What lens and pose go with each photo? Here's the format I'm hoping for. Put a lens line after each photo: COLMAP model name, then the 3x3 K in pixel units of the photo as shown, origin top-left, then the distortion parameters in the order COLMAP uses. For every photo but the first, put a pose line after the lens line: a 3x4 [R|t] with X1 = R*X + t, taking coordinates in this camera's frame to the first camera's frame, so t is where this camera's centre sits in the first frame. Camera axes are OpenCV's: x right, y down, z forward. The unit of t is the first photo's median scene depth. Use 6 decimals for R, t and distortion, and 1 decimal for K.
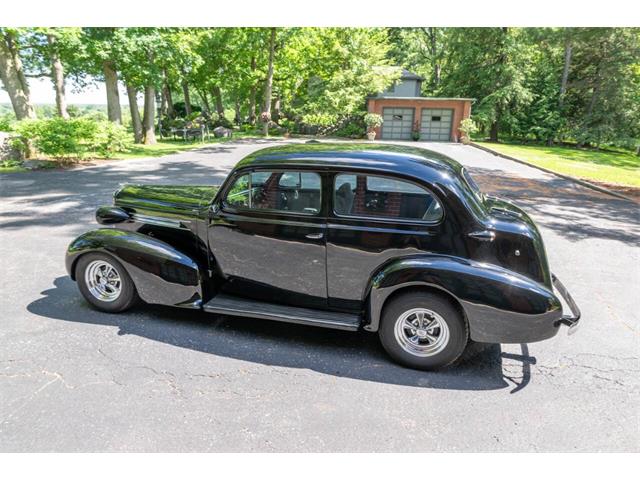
lens RADIAL K [[420.2, 0, 325.4], [0, 420.2, 239.9], [0, 0, 1]] dist [-0.015437, 0.005262]
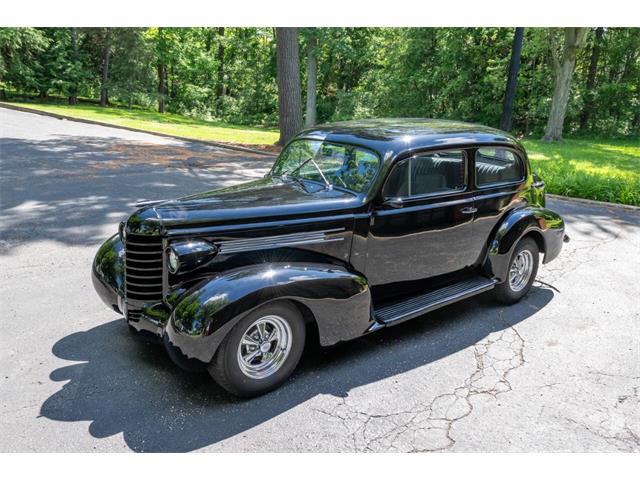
lens RADIAL K [[529.6, 0, 320.0], [0, 529.6, 242.2], [0, 0, 1]] dist [-0.010273, -0.000989]
pose [[0.591825, -0.225085, 0.774003, -0.130323], [0.197046, 0.971488, 0.131847, -0.018305], [-0.781611, 0.074484, 0.619303, 0.049382]]
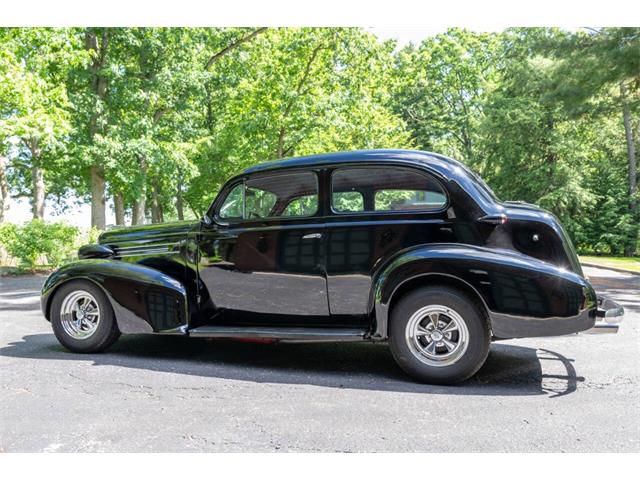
lens RADIAL K [[529.6, 0, 316.7], [0, 529.6, 241.7], [0, 0, 1]] dist [-0.010273, -0.000989]
pose [[0.997750, -0.039733, -0.054000, 0.004876], [0.023287, 0.960700, -0.276609, 0.033073], [0.062868, 0.274730, 0.959464, -0.011312]]
